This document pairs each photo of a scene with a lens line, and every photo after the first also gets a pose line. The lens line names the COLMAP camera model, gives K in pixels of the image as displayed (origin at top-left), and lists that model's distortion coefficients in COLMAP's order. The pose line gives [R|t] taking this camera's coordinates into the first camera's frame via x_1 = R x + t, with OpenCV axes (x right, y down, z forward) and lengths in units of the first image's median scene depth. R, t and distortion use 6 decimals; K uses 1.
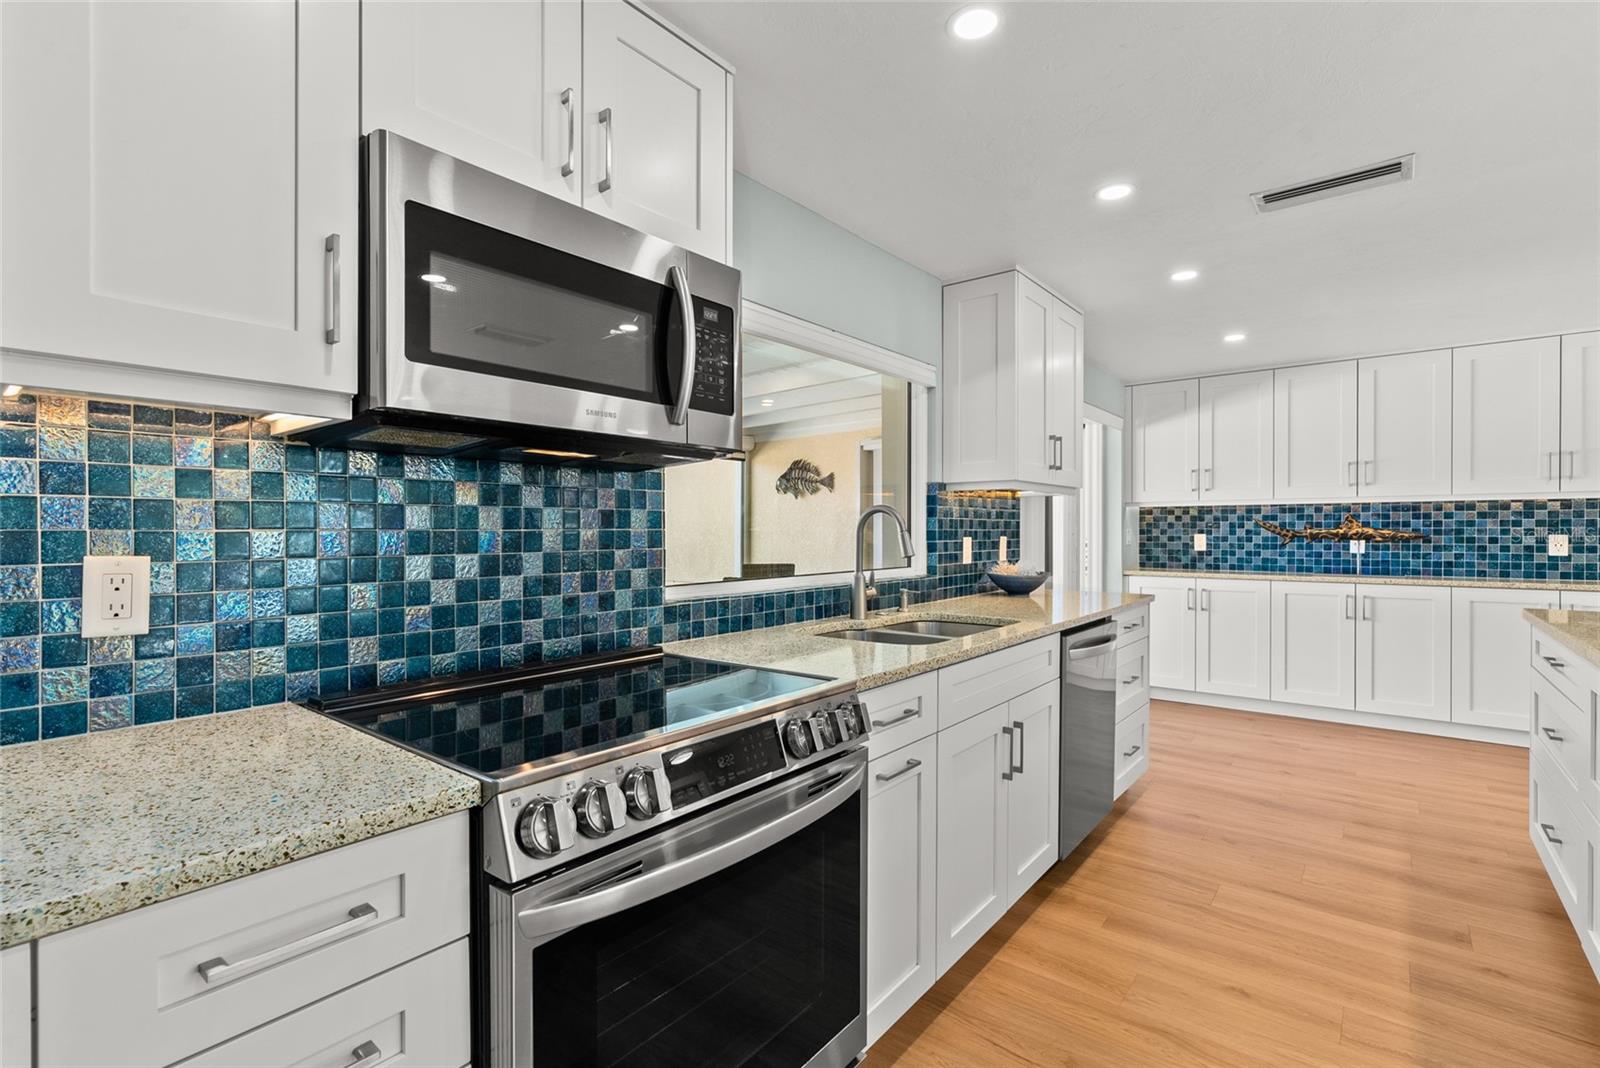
lens RADIAL K [[732.1, 0, 786.8], [0, 732.1, 533.7], [0, 0, 1]] dist [-0.007430, 0.003050]
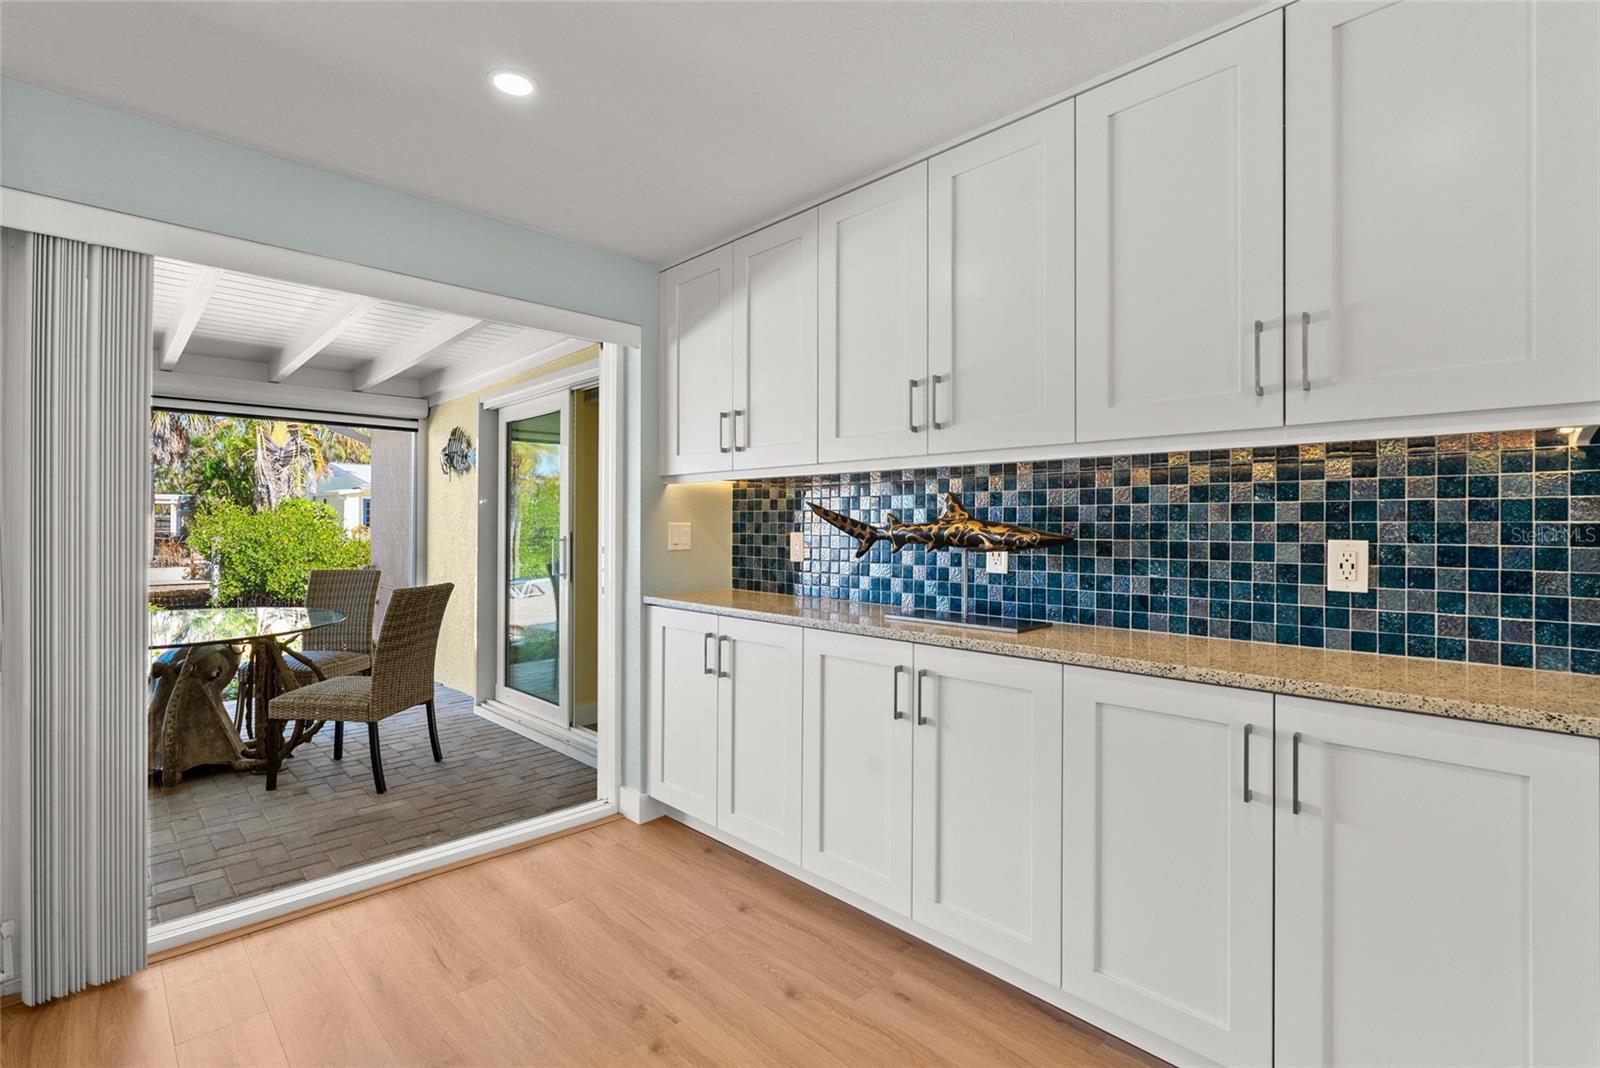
lens RADIAL K [[732.1, 0, 792.9], [0, 732.1, 524.1], [0, 0, 1]] dist [-0.007430, 0.003050]
pose [[0.993930, 0.004919, -0.109903, 1.067148], [-0.005496, 0.999973, -0.004944, -0.004891], [0.109876, 0.005518, 0.993930, 0.754789]]
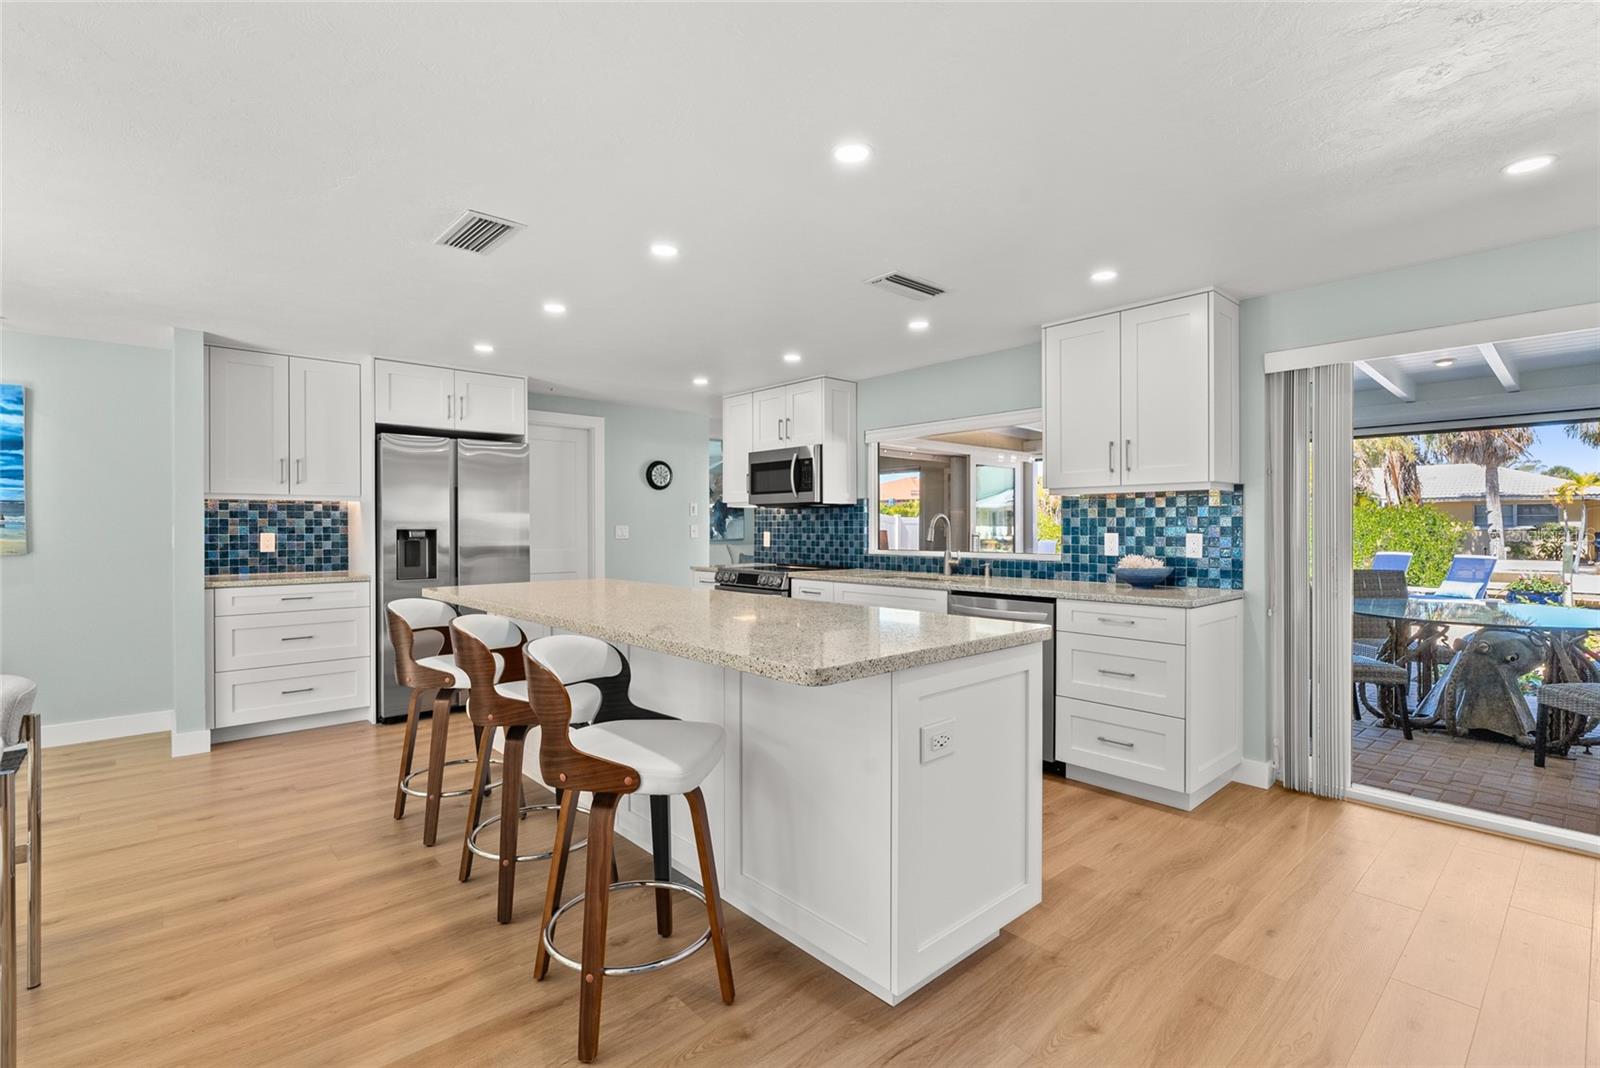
lens RADIAL K [[732.1, 0, 794.3], [0, 732.1, 529.1], [0, 0, 1]] dist [-0.007430, 0.003050]
pose [[-0.152054, 0.004800, -0.988361, 1.564971], [-0.002856, 0.999982, 0.005296, -0.006827], [0.988368, 0.003628, -0.152038, 0.713362]]
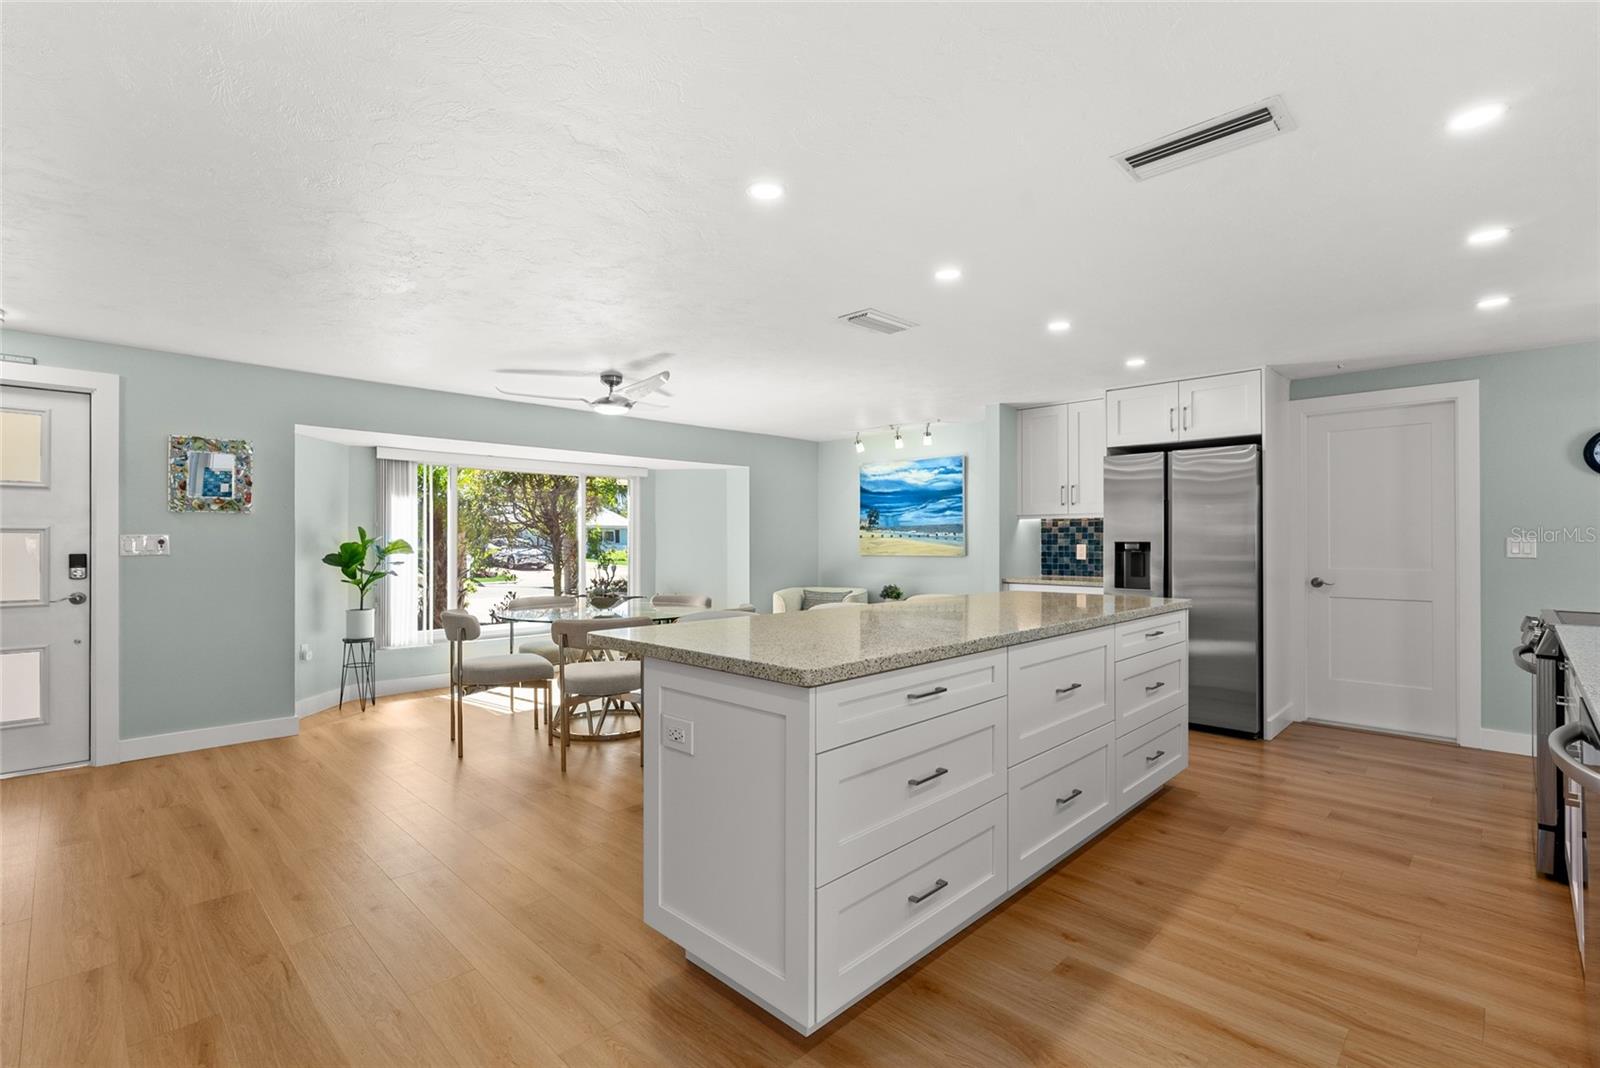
lens RADIAL K [[732.1, 0, 794.2], [0, 732.1, 537.3], [0, 0, 1]] dist [-0.007430, 0.003050]
pose [[-0.995812, 0.002015, 0.091398, 0.817909], [0.001980, 0.999998, -0.000467, -0.007074], [-0.091399, -0.000284, -0.995814, 1.361284]]
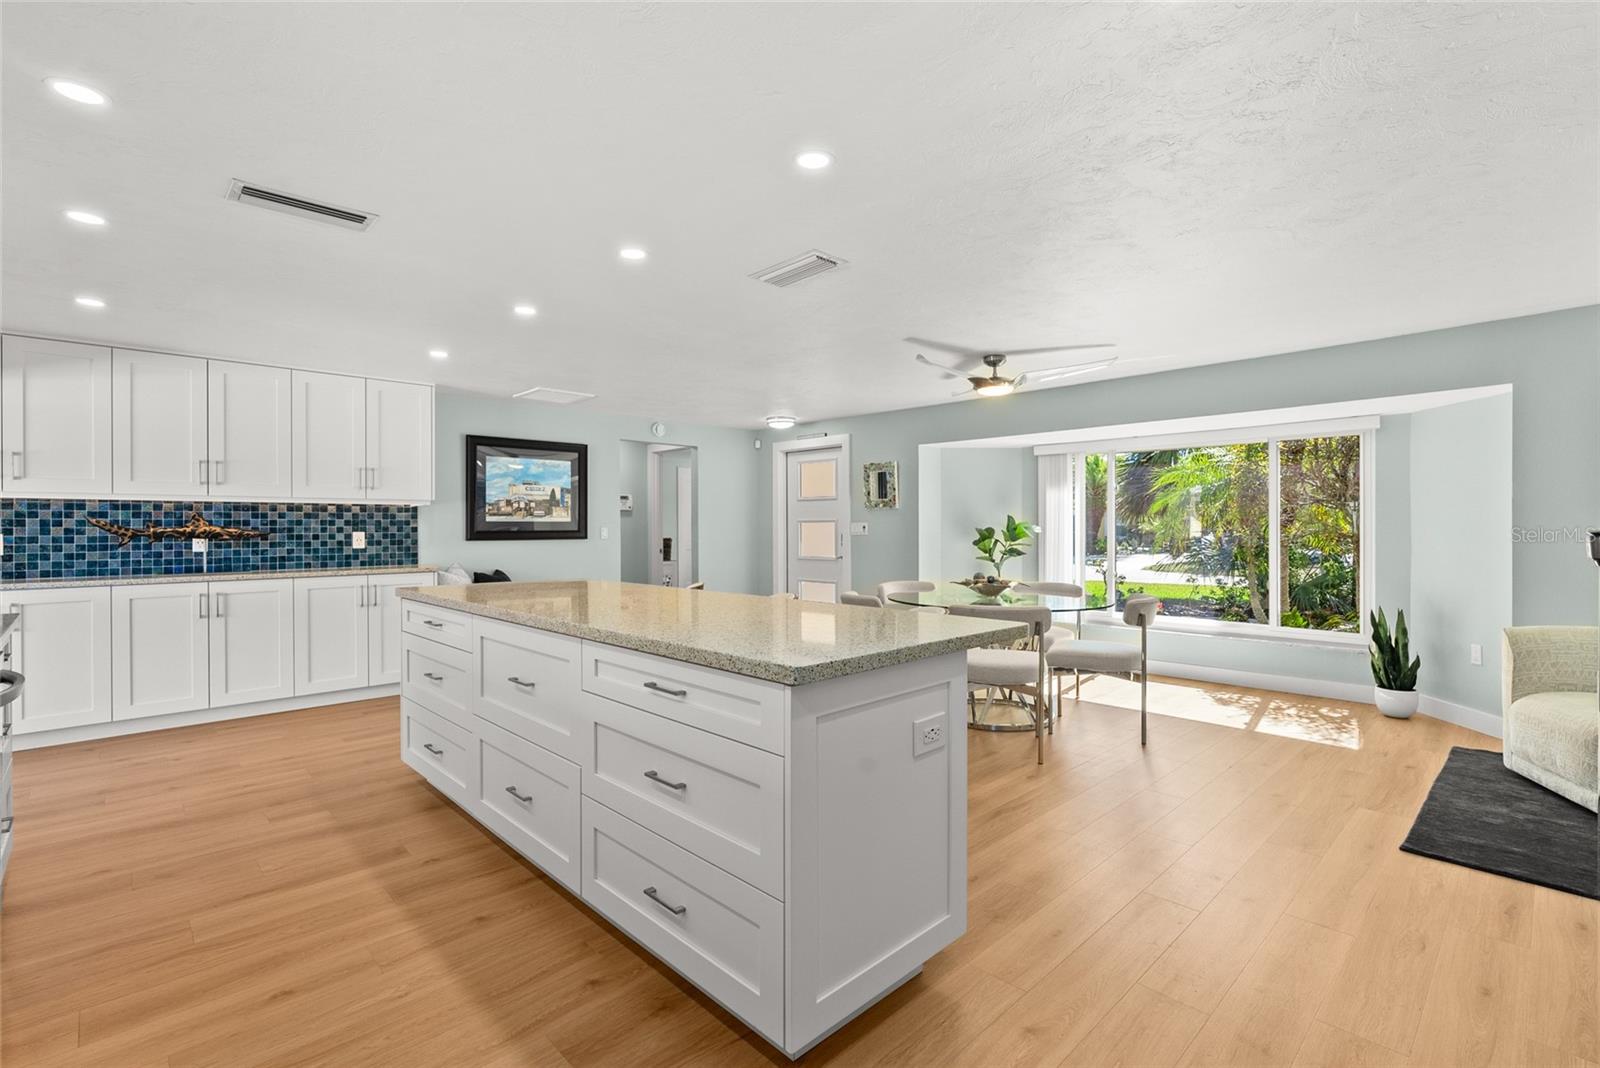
lens RADIAL K [[732.1, 0, 794.7], [0, 732.1, 530.9], [0, 0, 1]] dist [-0.007430, 0.003050]
pose [[0.120006, -0.004678, 0.992762, -0.167660], [0.006390, 0.999972, 0.003940, -0.000747], [-0.992753, 0.005871, 0.120032, 0.112415]]
